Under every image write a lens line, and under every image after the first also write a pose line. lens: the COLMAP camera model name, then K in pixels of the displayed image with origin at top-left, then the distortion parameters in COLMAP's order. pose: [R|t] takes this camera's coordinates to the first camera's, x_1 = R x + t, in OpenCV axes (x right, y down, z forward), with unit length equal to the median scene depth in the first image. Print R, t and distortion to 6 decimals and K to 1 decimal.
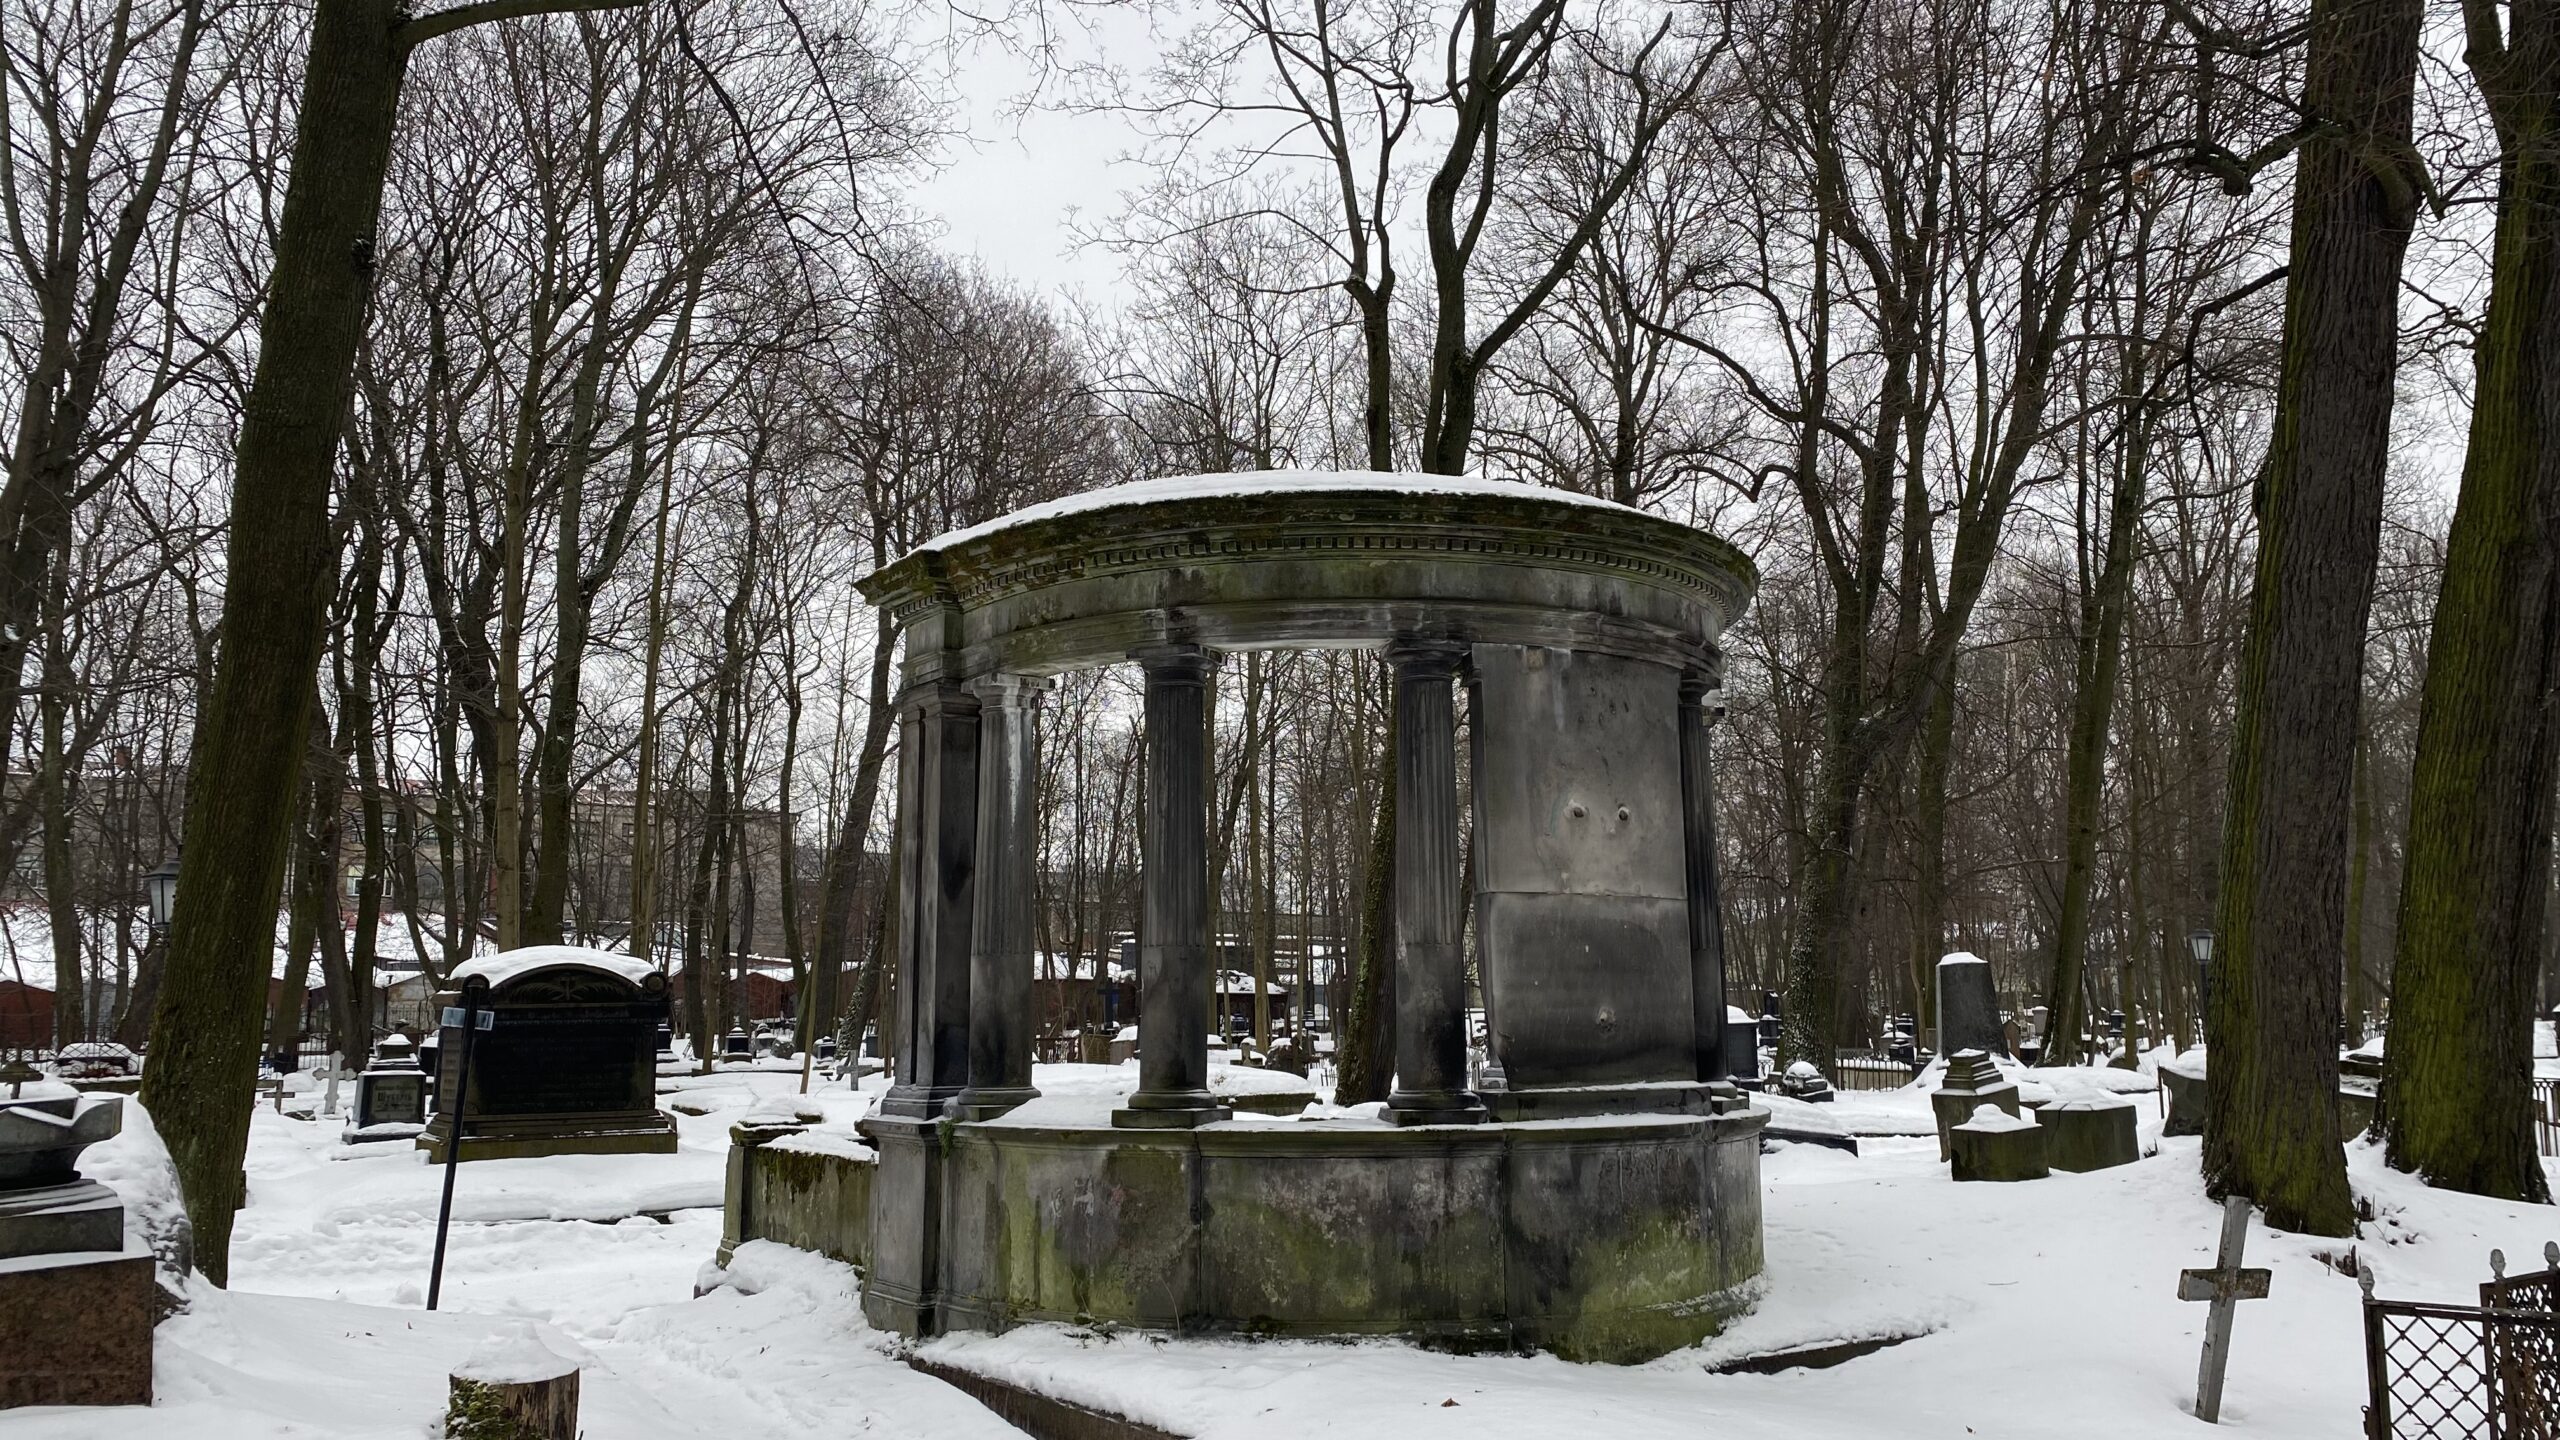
lens RADIAL K [[1941.6, 0, 1290.9], [0, 1941.6, 653.7], [0, 0, 1]] dist [0.140842, -0.316672]
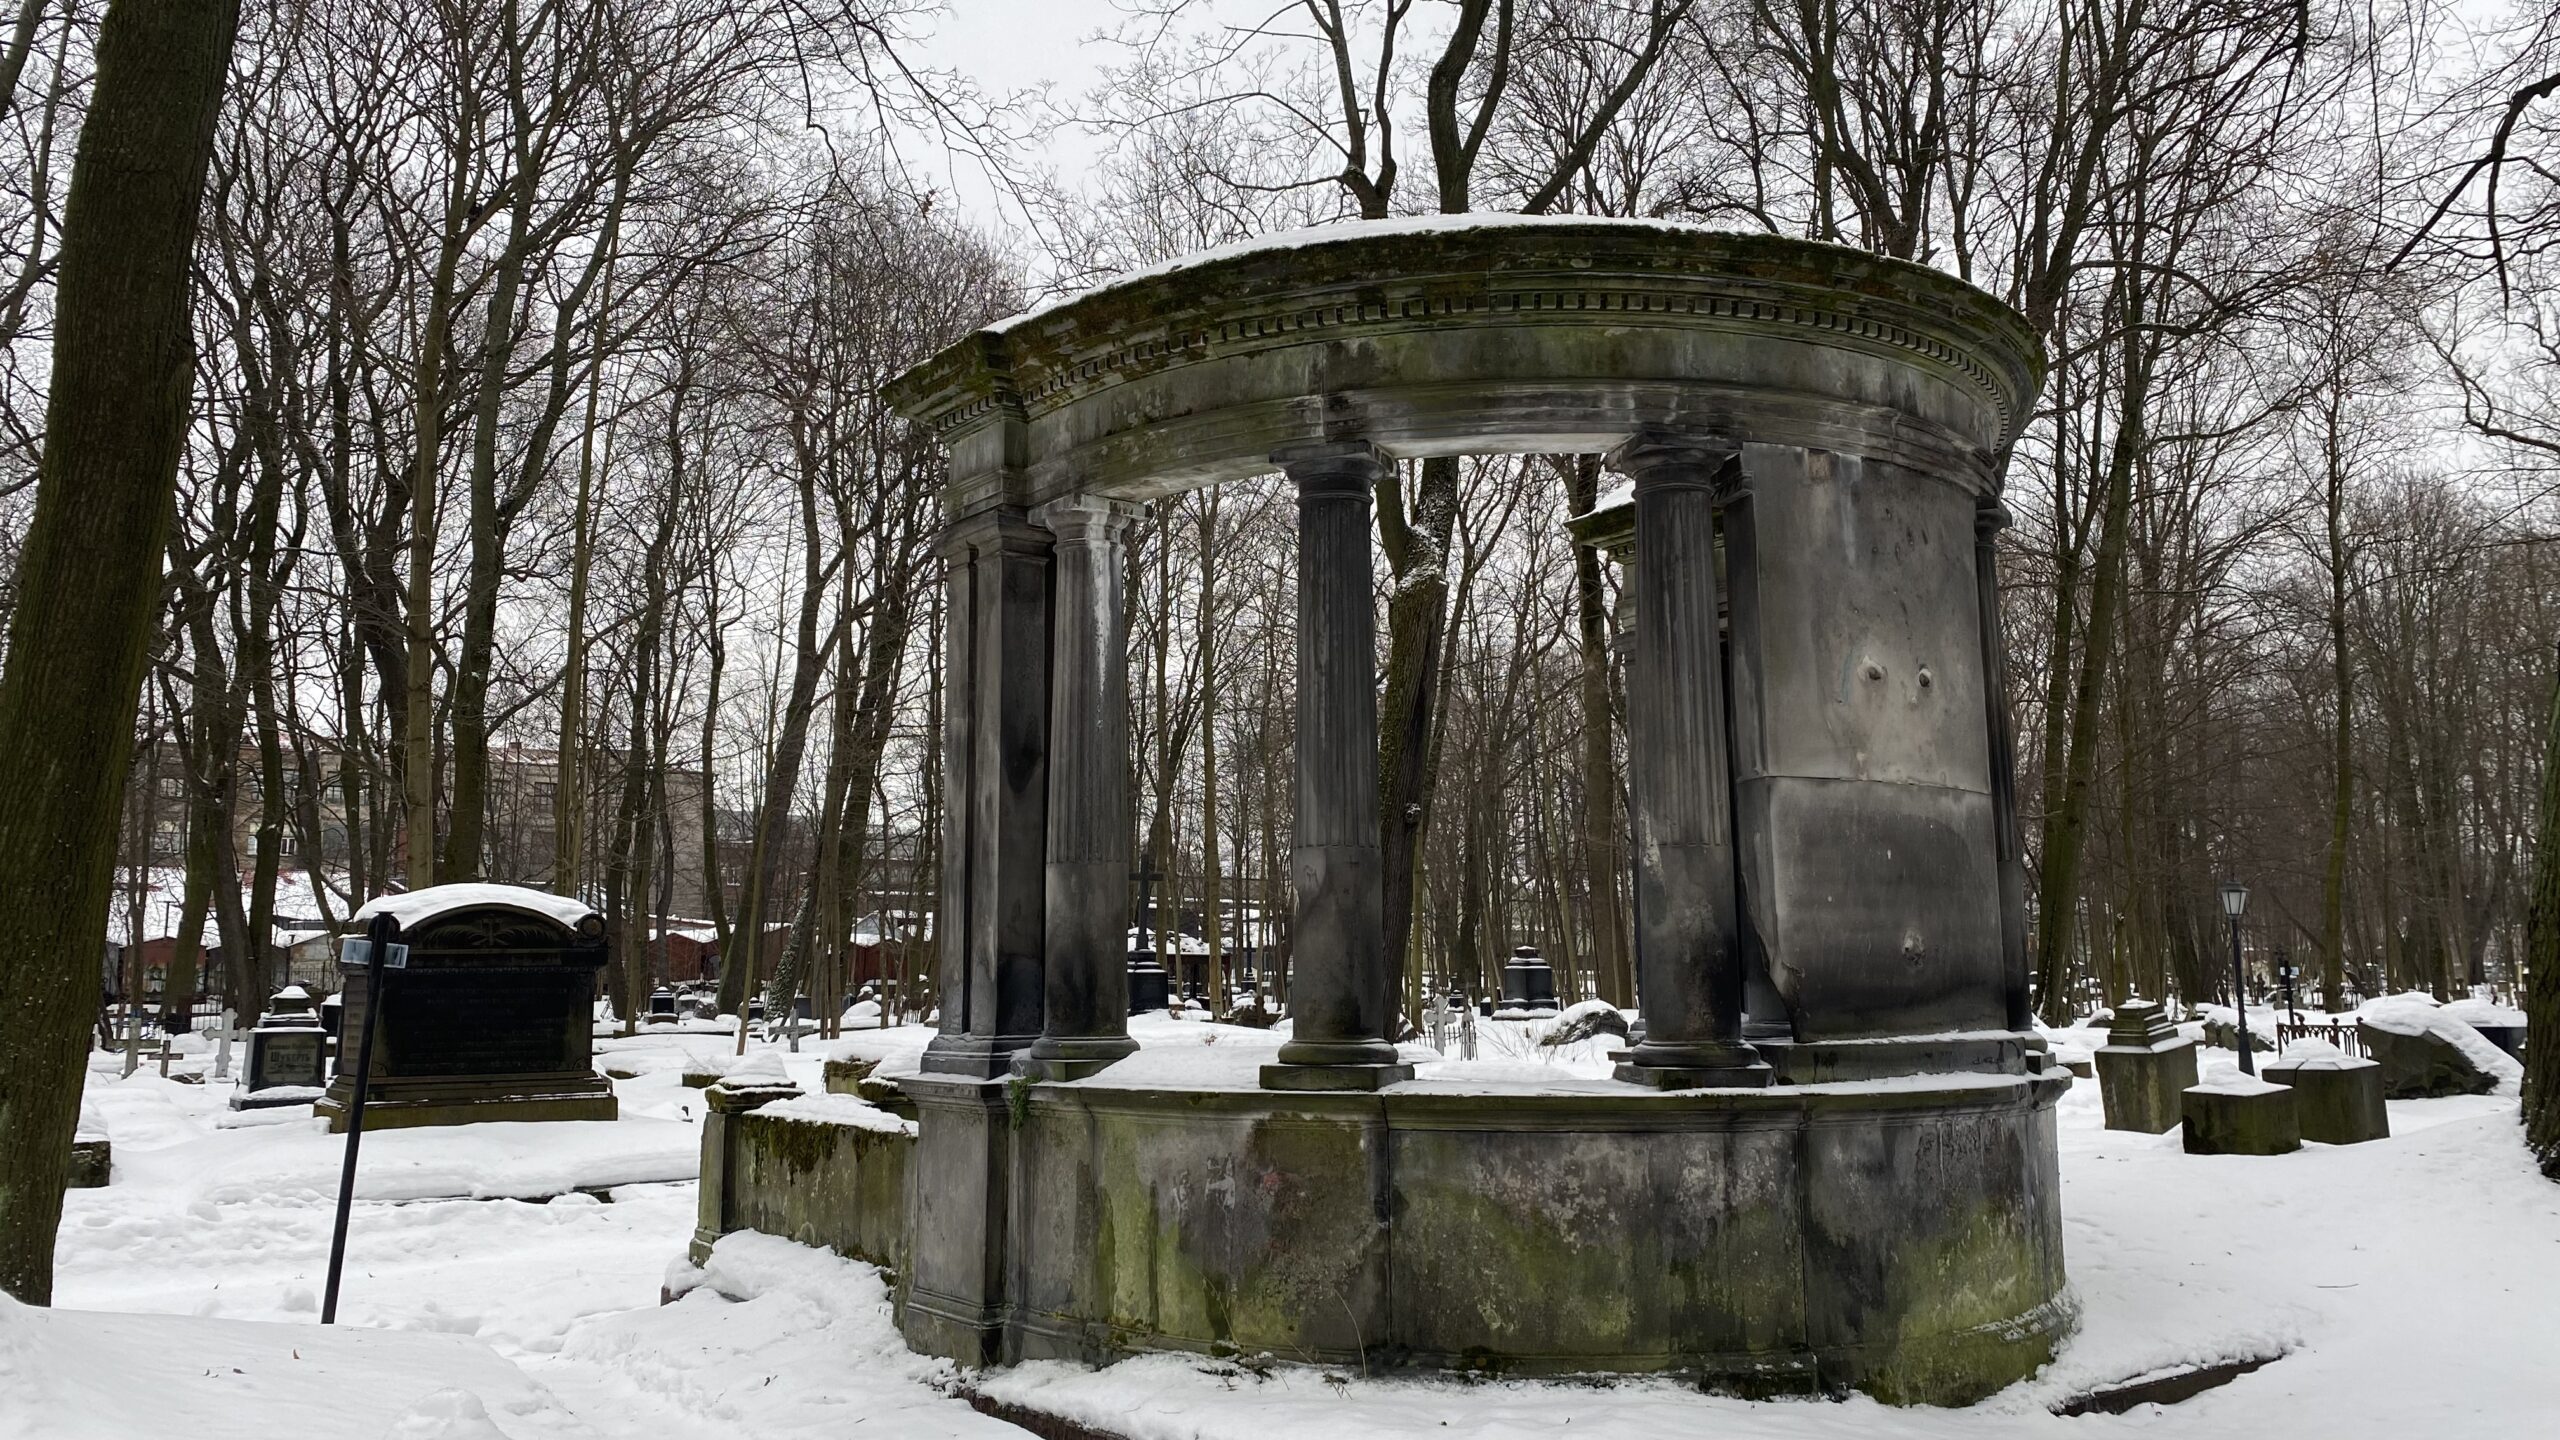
lens RADIAL K [[1955.5, 0, 1274.0], [0, 1955.5, 648.8], [0, 0, 1]] dist [0.109477, -0.217102]
pose [[0.999508, 0.006297, 0.030713, -0.091151], [-0.006784, 0.999853, 0.015763, 0.053399], [-0.030610, -0.015964, 0.999404, 0.217950]]
